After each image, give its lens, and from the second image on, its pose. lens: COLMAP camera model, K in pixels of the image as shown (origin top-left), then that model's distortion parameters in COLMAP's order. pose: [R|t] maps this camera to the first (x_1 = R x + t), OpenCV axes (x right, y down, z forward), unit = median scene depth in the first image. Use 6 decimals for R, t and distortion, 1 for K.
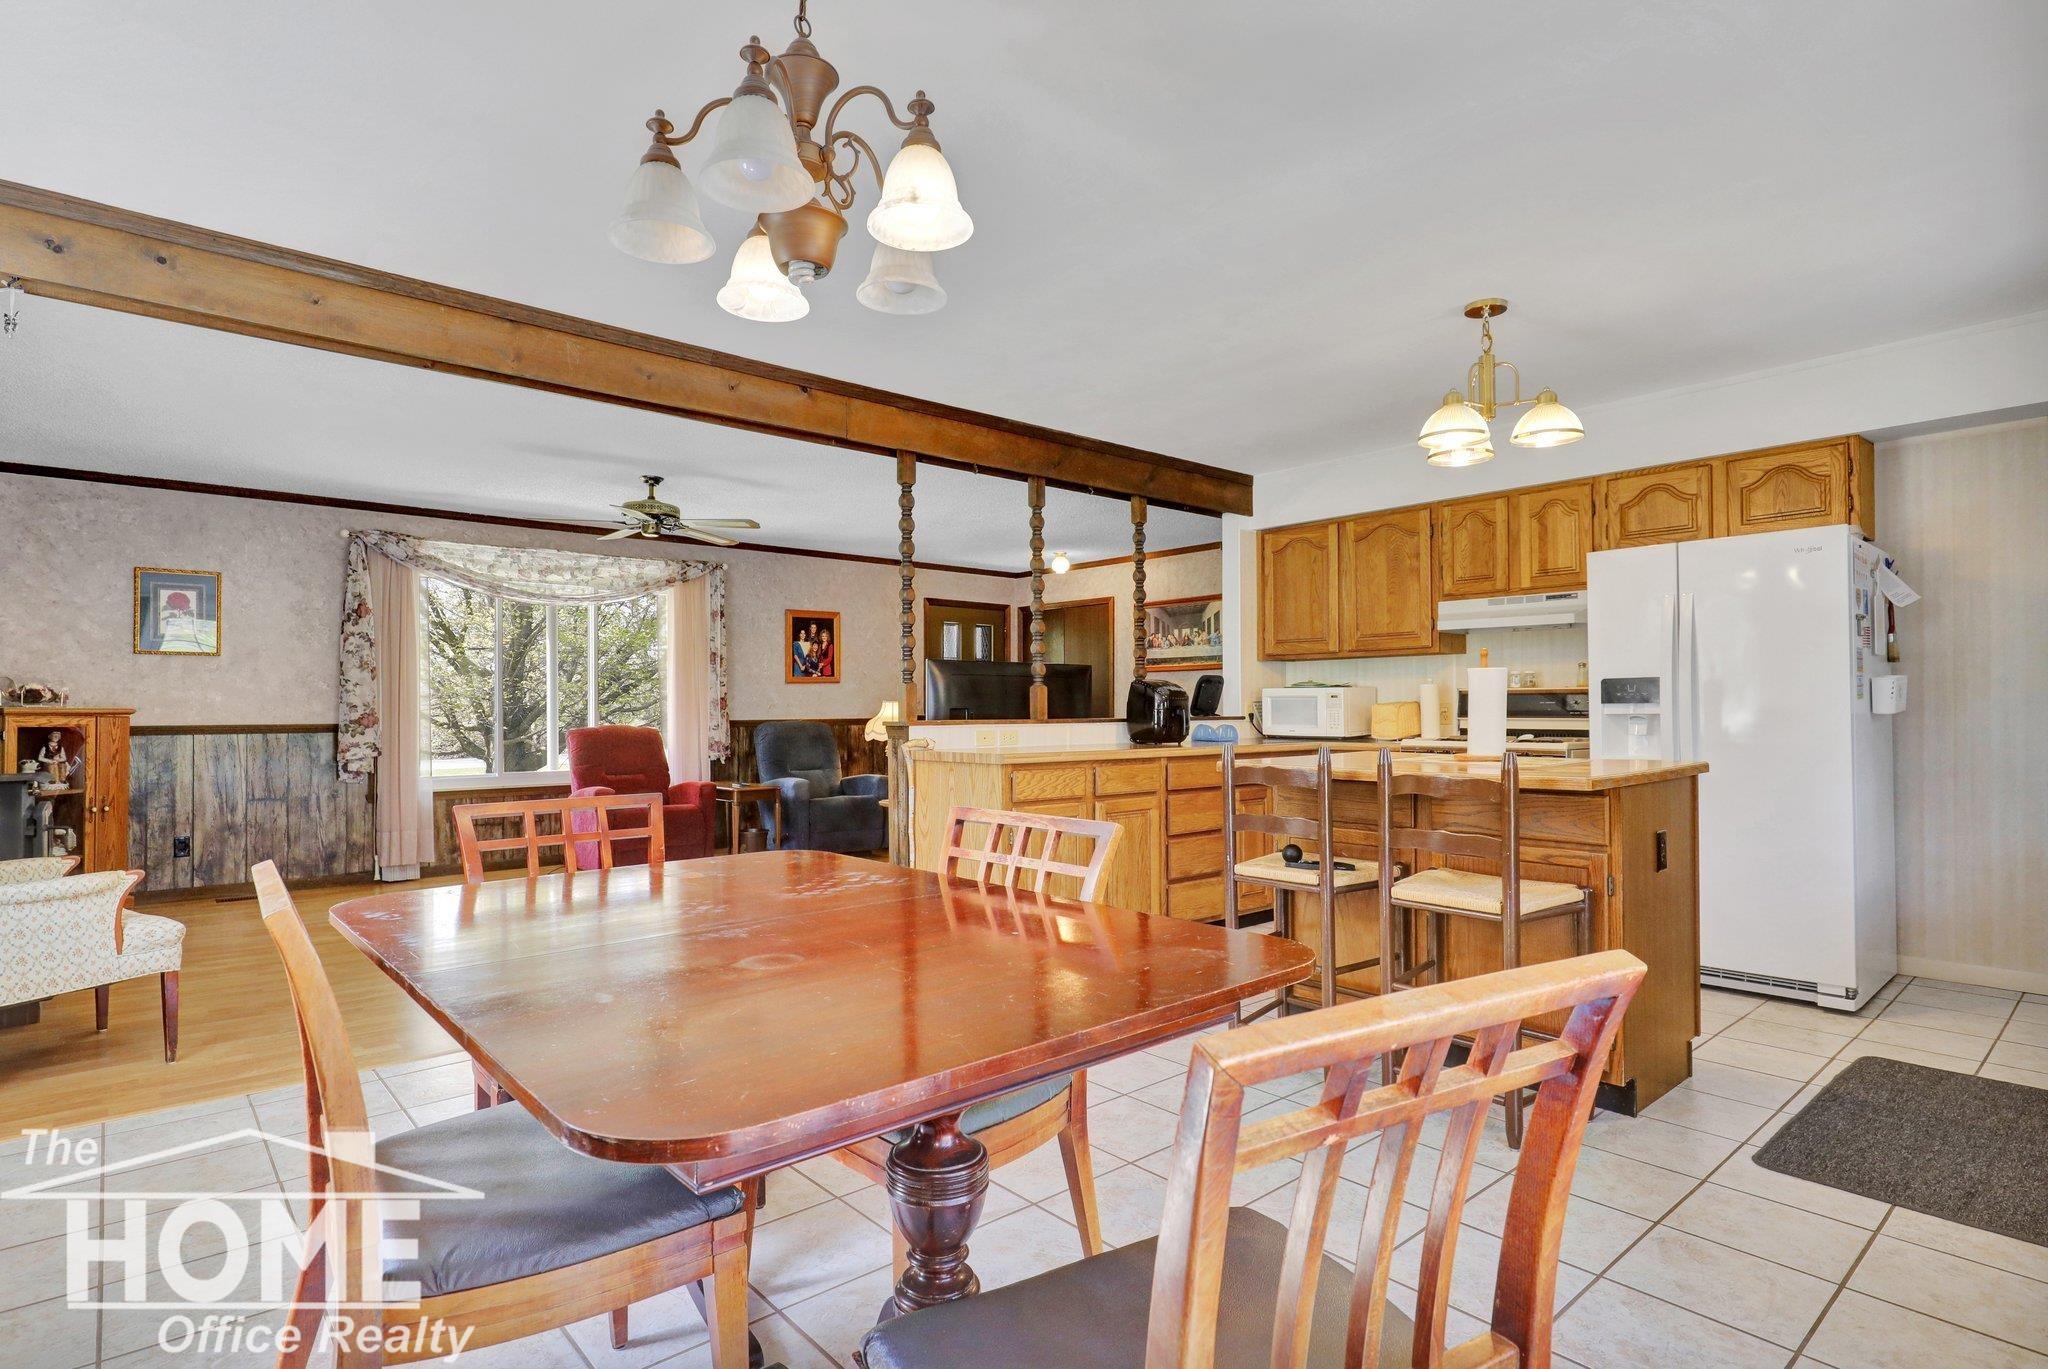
lens RADIAL K [[1031.8, 0, 1021.6], [0, 1031.8, 695.9], [0, 0, 1]] dist [0.002285, -0.000170]
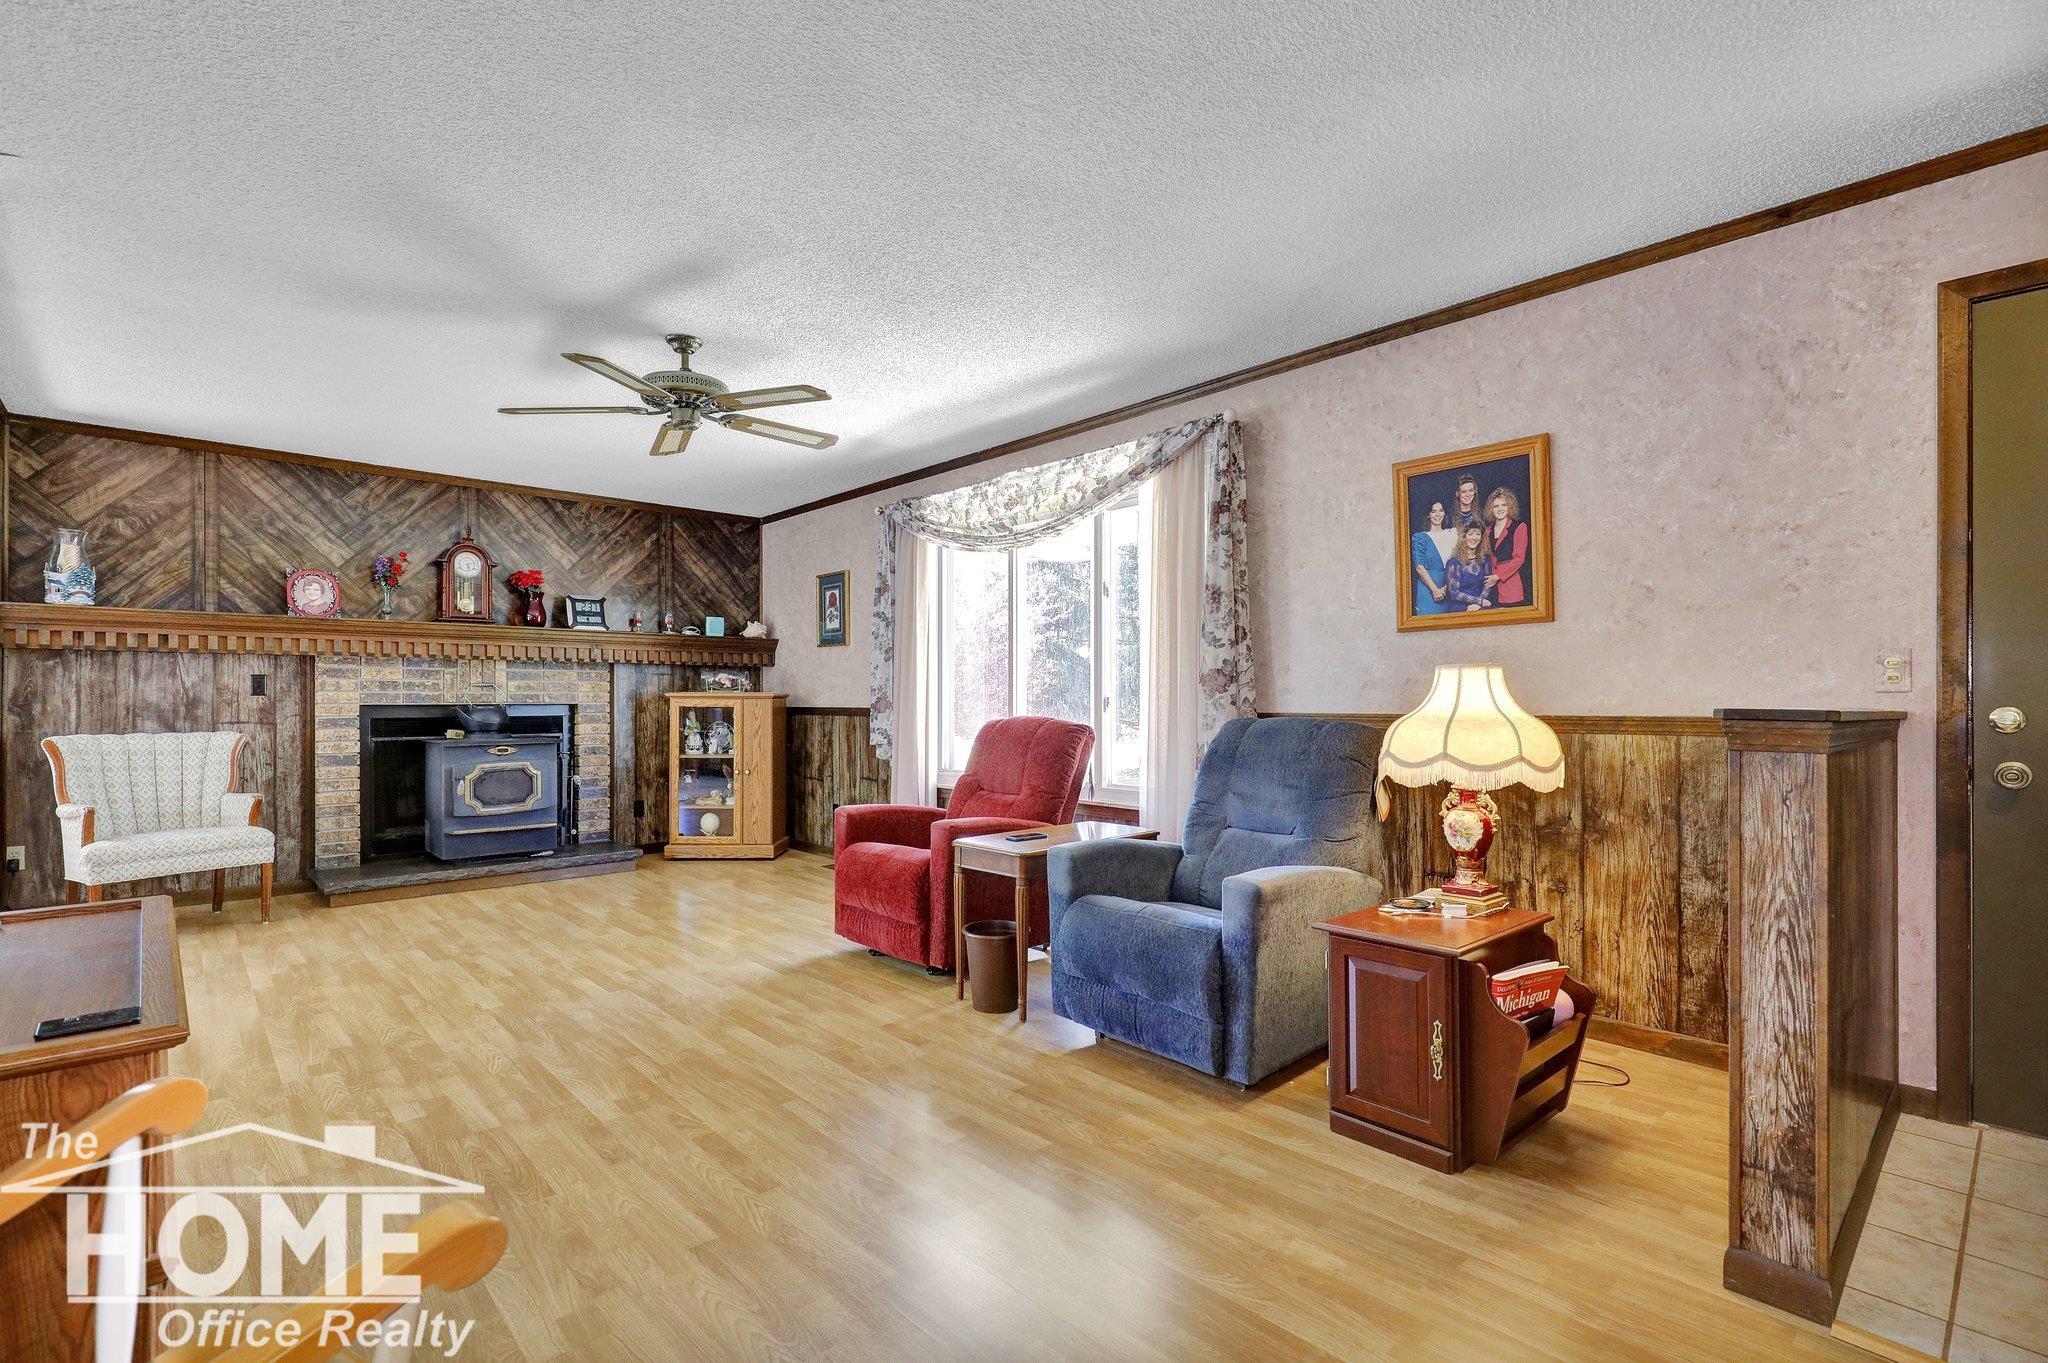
lens RADIAL K [[948.0, 0, 1018.6], [0, 948.0, 694.2], [0, 0, 1]] dist [-0.001682, -0.000329]
pose [[0.018197, 0.002309, -0.999832, 0.244440], [0.018053, 0.999834, 0.002637, 0.014657], [0.999671, -0.018098, 0.018152, 1.170634]]
